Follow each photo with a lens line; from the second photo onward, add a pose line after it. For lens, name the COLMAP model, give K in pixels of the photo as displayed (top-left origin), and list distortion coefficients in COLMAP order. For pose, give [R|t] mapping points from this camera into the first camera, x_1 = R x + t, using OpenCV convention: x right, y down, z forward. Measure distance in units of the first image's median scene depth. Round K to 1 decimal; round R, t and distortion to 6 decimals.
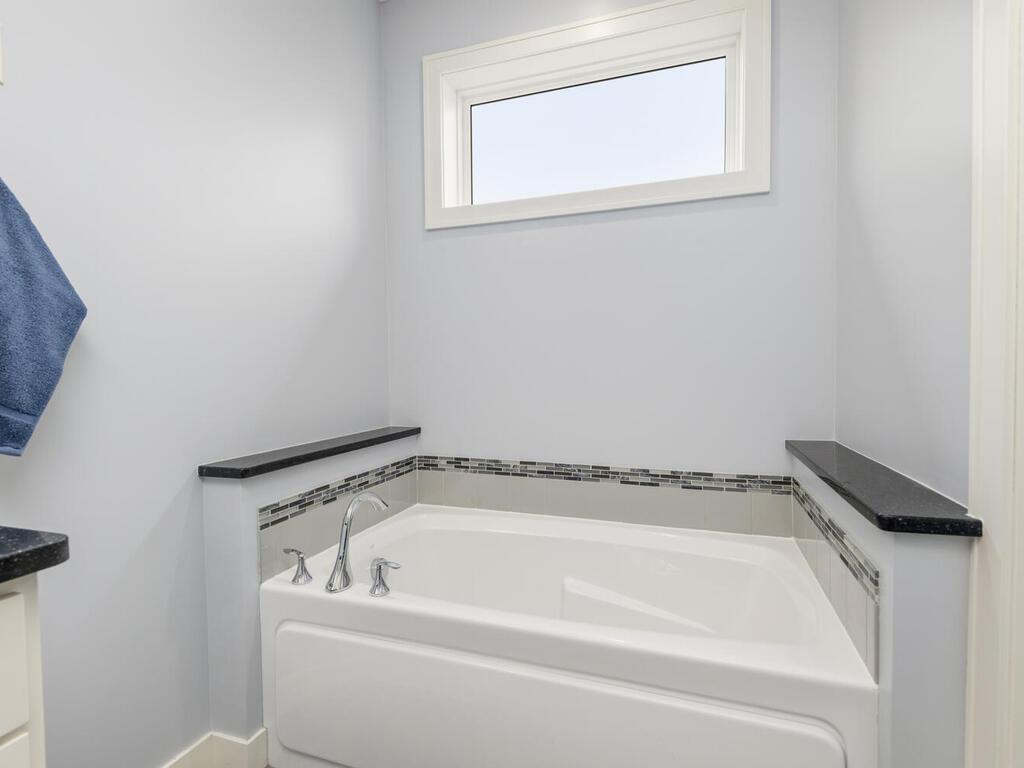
lens RADIAL K [[525.7, 0, 509.8], [0, 525.7, 384.8], [0, 0, 1]] dist [0.030327, -0.019583]
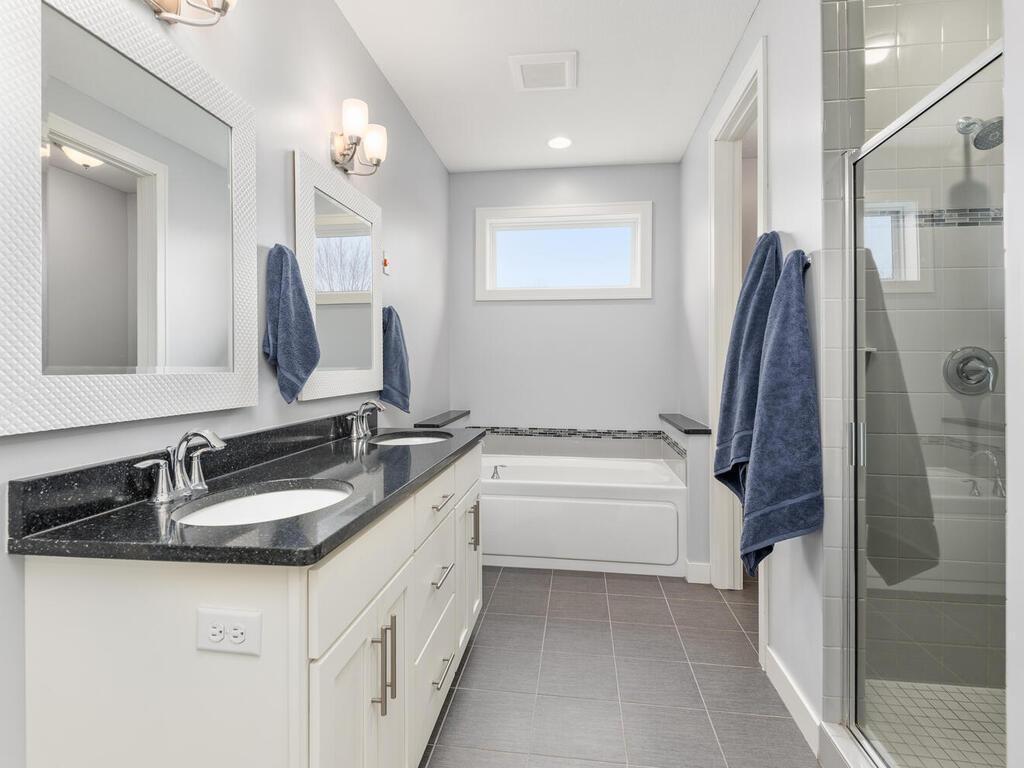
lens RADIAL K [[525.7, 0, 512.6], [0, 525.7, 362.2], [0, 0, 1]] dist [0.030327, -0.019583]
pose [[0.978113, 0.013200, 0.207653, -0.457579], [-0.005806, 0.999329, -0.036177, -0.021594], [-0.207991, 0.034180, 0.977533, -0.879665]]
